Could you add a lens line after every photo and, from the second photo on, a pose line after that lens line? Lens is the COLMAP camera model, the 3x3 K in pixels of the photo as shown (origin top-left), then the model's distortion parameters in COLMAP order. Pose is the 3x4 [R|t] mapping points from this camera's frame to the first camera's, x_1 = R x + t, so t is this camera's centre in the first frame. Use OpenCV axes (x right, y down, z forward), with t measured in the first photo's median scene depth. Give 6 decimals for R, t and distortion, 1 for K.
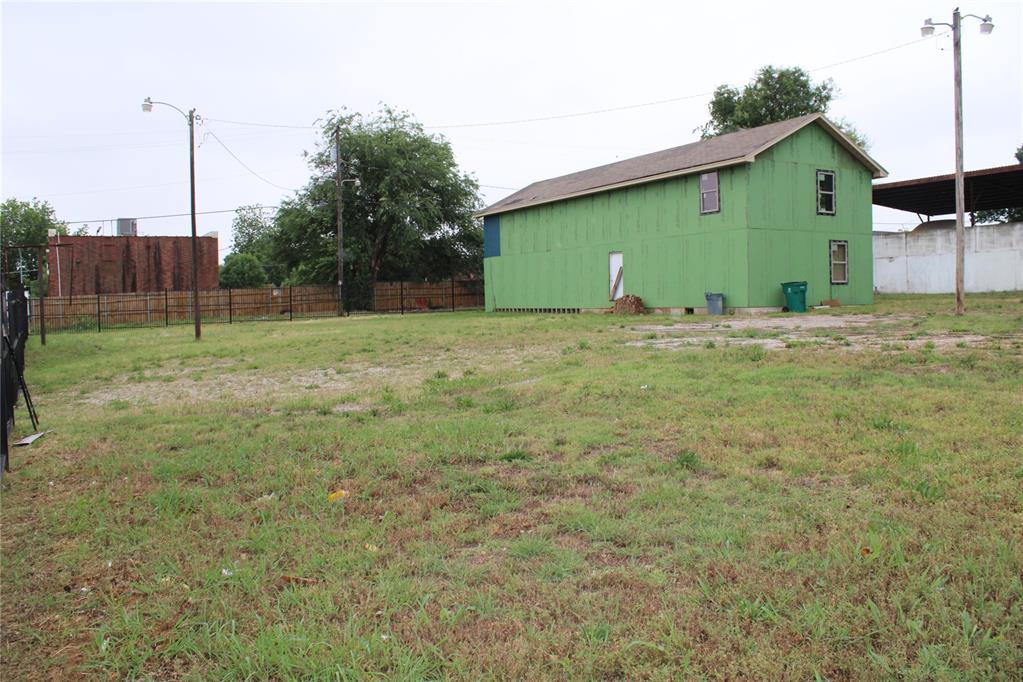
lens RADIAL K [[853.0, 0, 504.7], [0, 853.0, 331.4], [0, 0, 1]] dist [-0.159007, 0.147121]
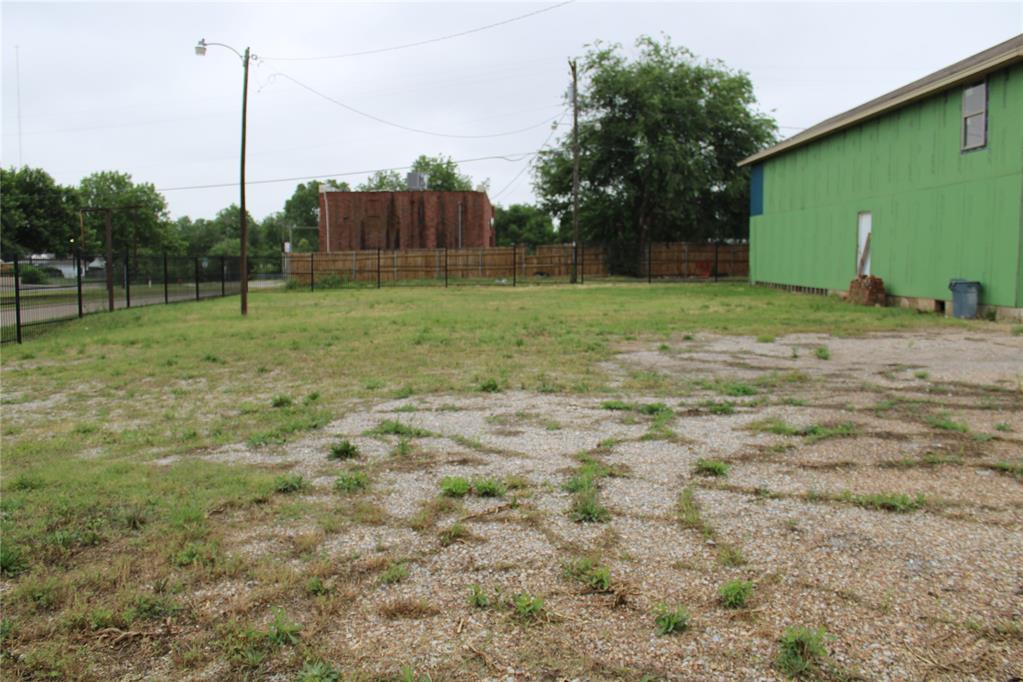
lens RADIAL K [[853.0, 0, 504.7], [0, 853.0, 331.4], [0, 0, 1]] dist [-0.159007, 0.147121]
pose [[0.872250, 0.065647, -0.484634, 0.208823], [-0.037973, 0.997049, 0.066713, -0.029864], [0.487583, -0.039787, 0.872169, 0.261777]]
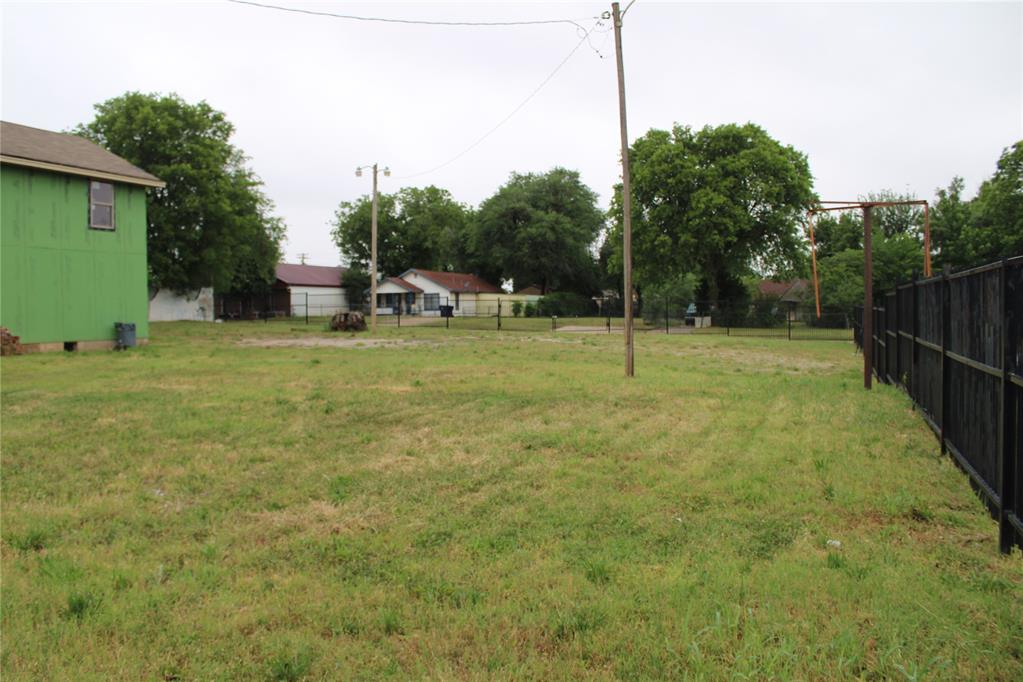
lens RADIAL K [[853.0, 0, 504.7], [0, 853.0, 331.4], [0, 0, 1]] dist [-0.159007, 0.147121]
pose [[-0.620921, 0.014612, 0.783737, -0.571679], [0.061054, 0.997690, 0.029770, -0.031510], [-0.781492, 0.066335, -0.620379, 1.033871]]
